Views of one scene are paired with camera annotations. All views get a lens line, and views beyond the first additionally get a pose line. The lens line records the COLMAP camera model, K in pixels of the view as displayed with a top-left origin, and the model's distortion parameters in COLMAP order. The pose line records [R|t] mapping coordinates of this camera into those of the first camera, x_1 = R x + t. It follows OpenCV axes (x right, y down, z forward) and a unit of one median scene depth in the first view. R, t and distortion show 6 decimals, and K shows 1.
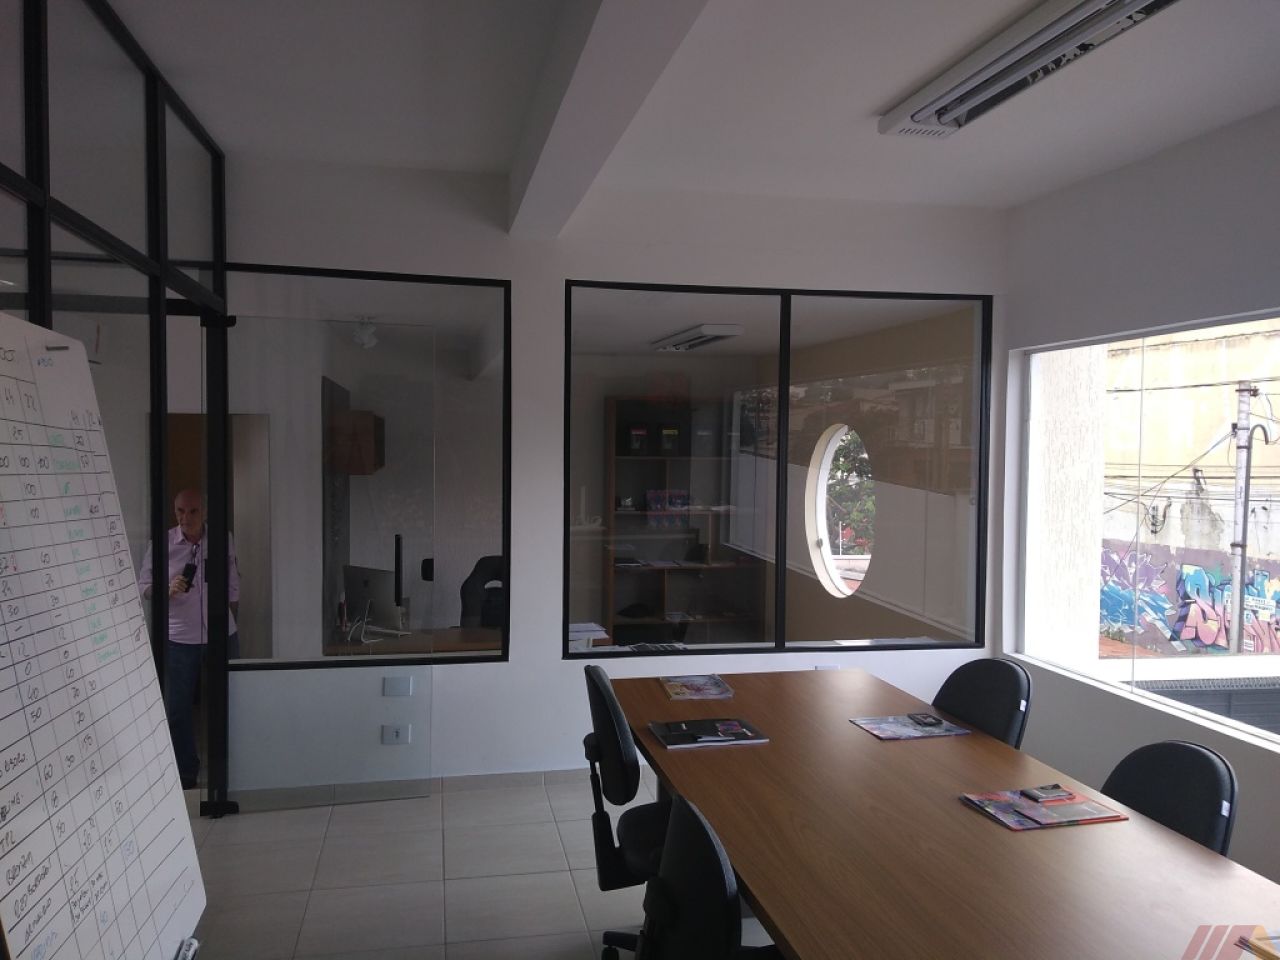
lens RADIAL K [[971.4, 0, 640.0], [0, 971.4, 480.0], [0, 0, 1]] dist [0.064227, -0.082260]
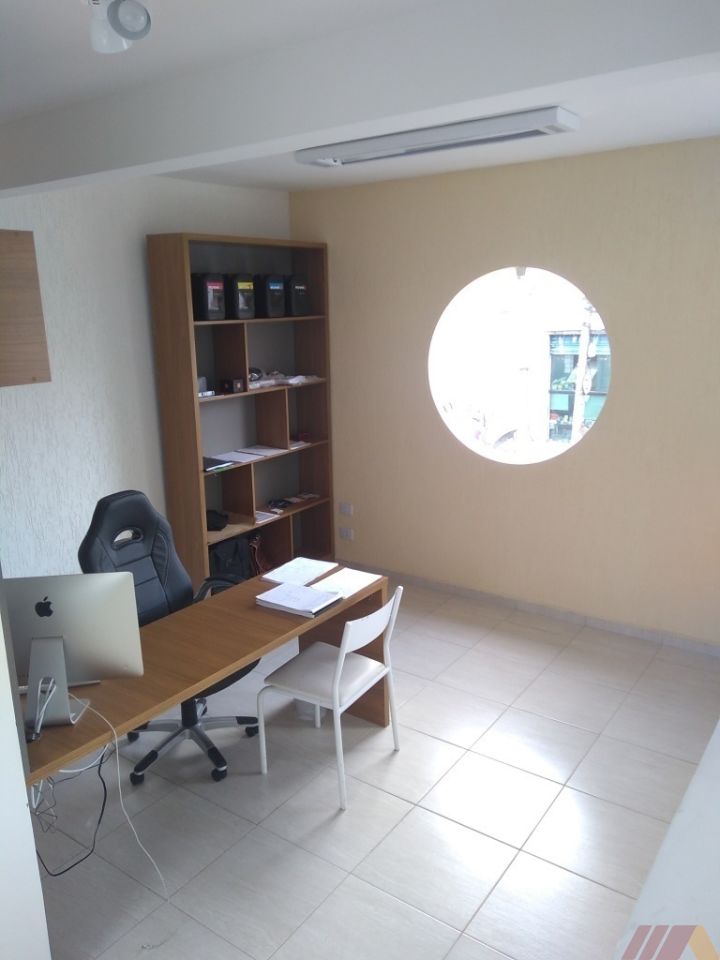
lens RADIAL K [[728.6, 0, 360.0], [0, 728.6, 480.0], [0, 0, 1]] dist [0.064227, -0.082260]
pose [[0.715056, -0.190645, 0.672569, -0.319773], [0.055695, 0.974573, 0.217037, -0.020681], [-0.696845, -0.117735, 0.707493, 0.512403]]
